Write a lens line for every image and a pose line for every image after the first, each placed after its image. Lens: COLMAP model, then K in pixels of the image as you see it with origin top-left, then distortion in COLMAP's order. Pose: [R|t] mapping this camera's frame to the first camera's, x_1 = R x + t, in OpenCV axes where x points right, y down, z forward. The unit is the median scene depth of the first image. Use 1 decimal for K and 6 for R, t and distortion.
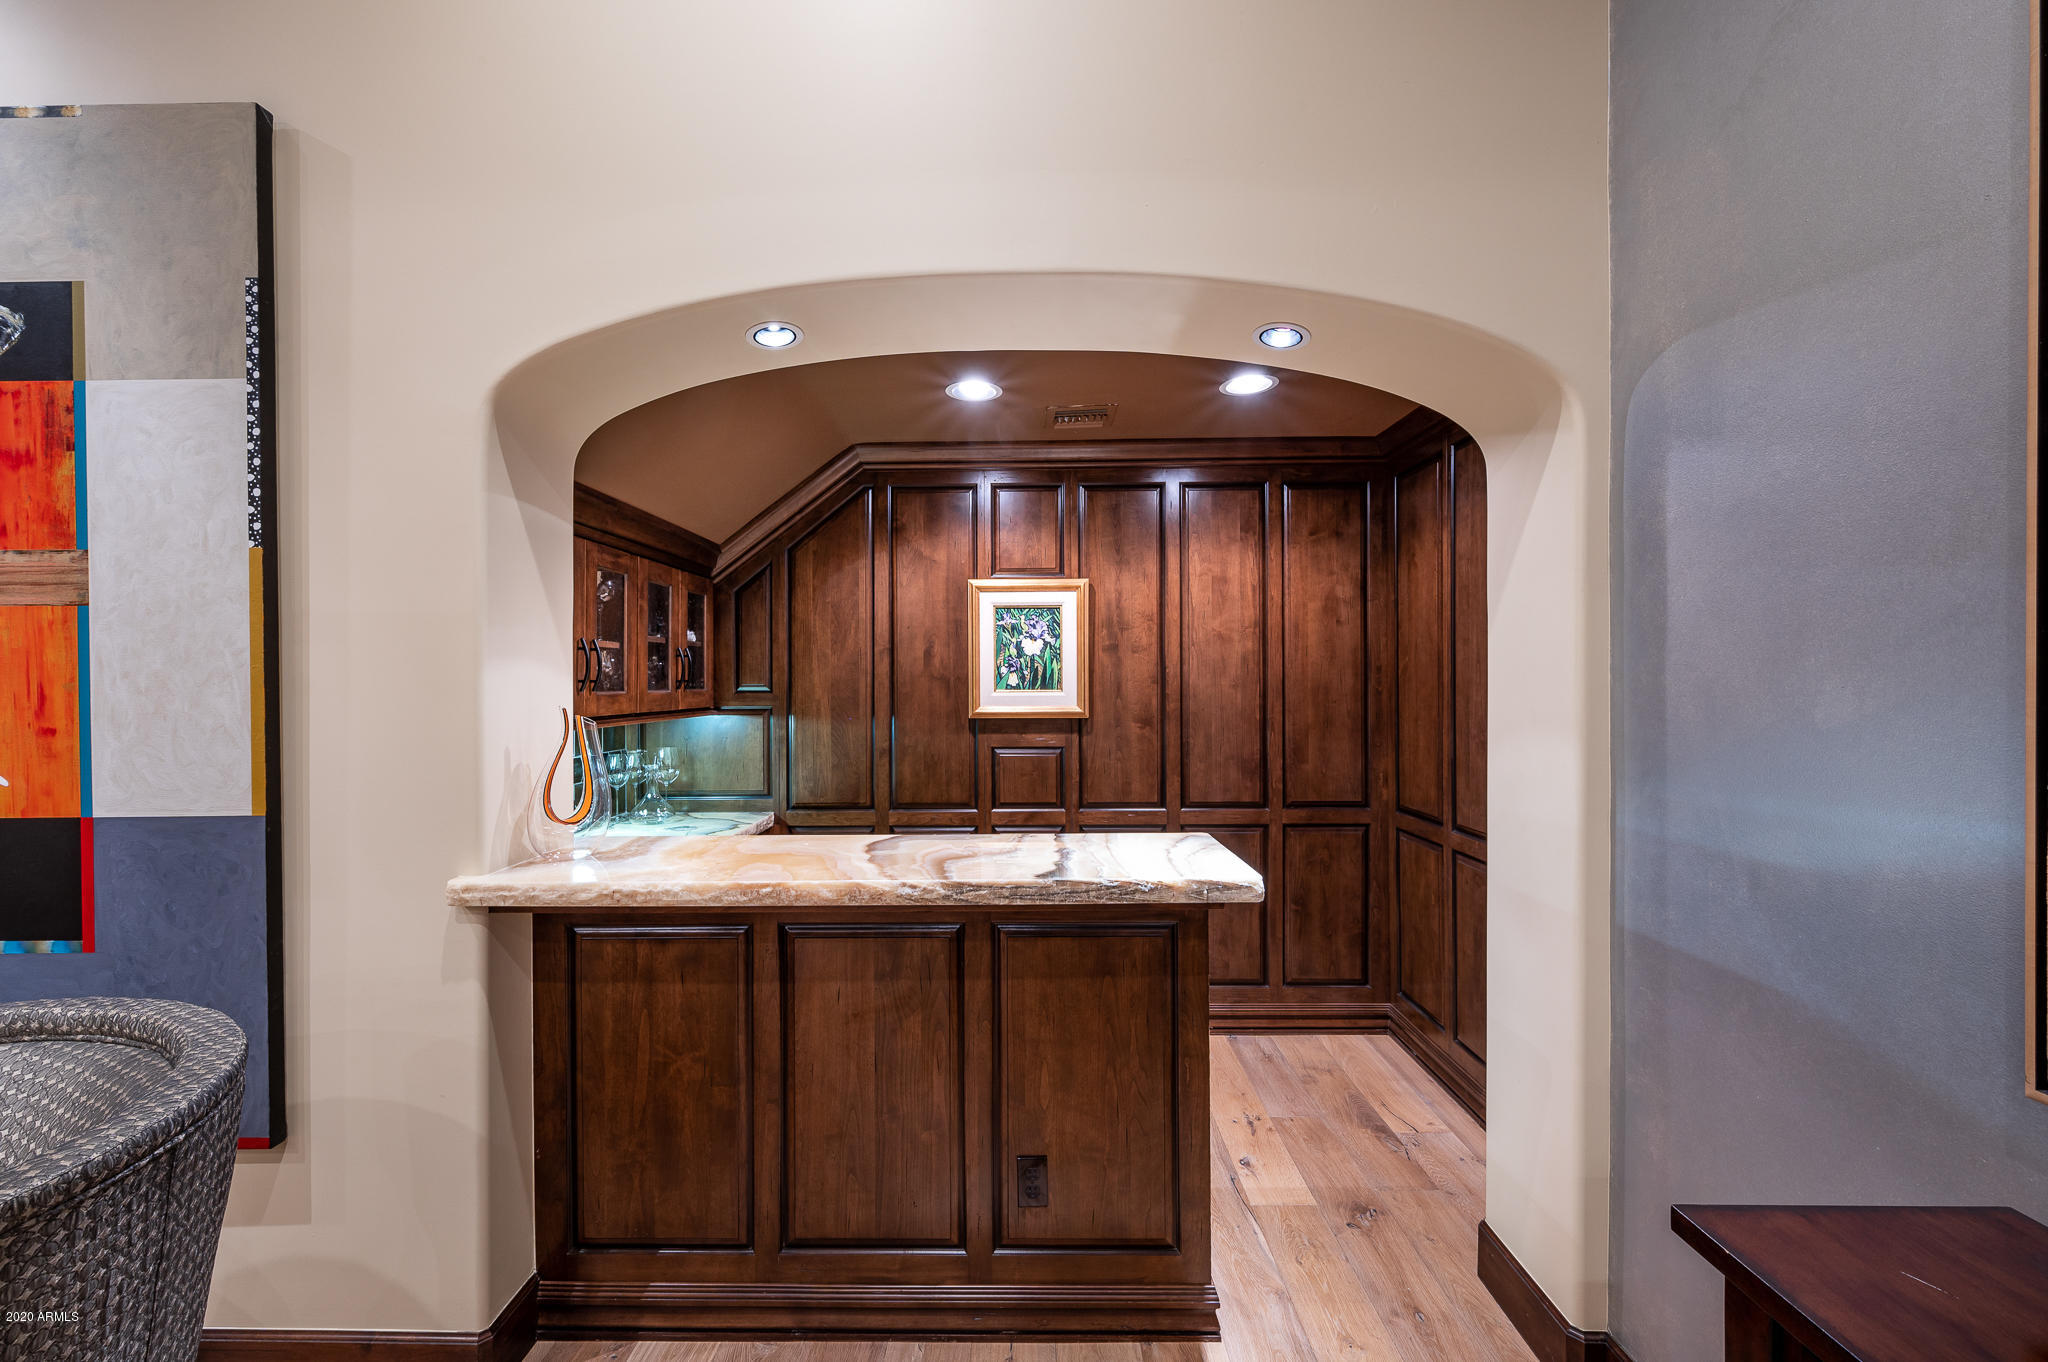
lens RADIAL K [[794.3, 0, 1020.7], [0, 794.3, 686.1], [0, 0, 1]] dist [0.000512, 0.000022]
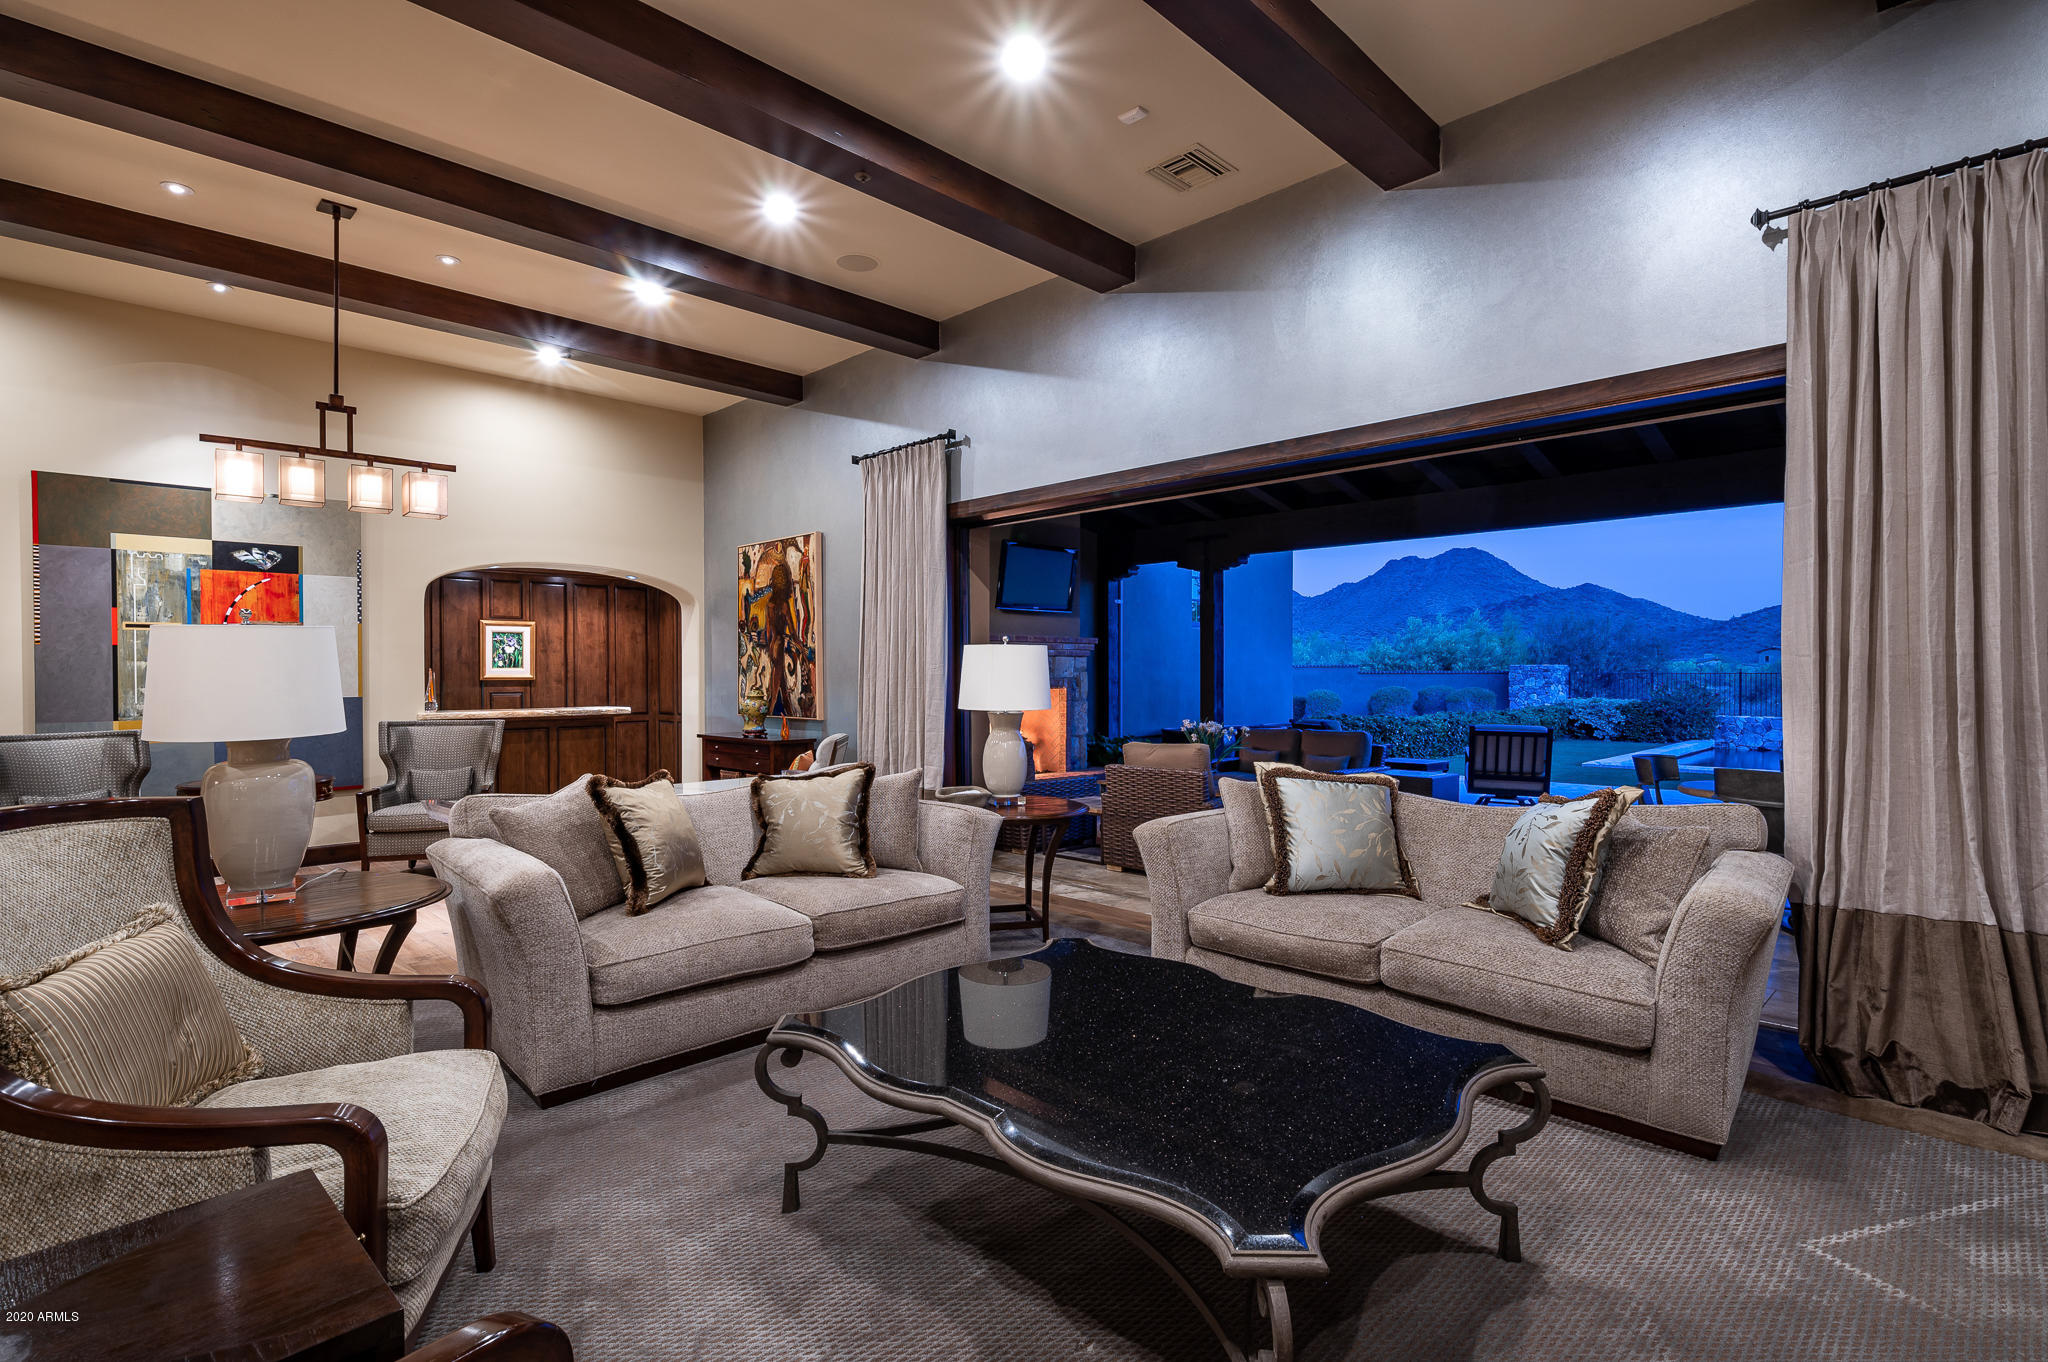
lens RADIAL K [[985.9, 0, 1023.5], [0, 985.9, 681.3], [0, 0, 1]] dist [0.000889, -0.000551]
pose [[0.695962, -0.003634, 0.718070, -1.025329], [0.005743, 0.999983, -0.000505, 0.054816], [-0.718056, 0.004475, 0.695971, -2.130082]]
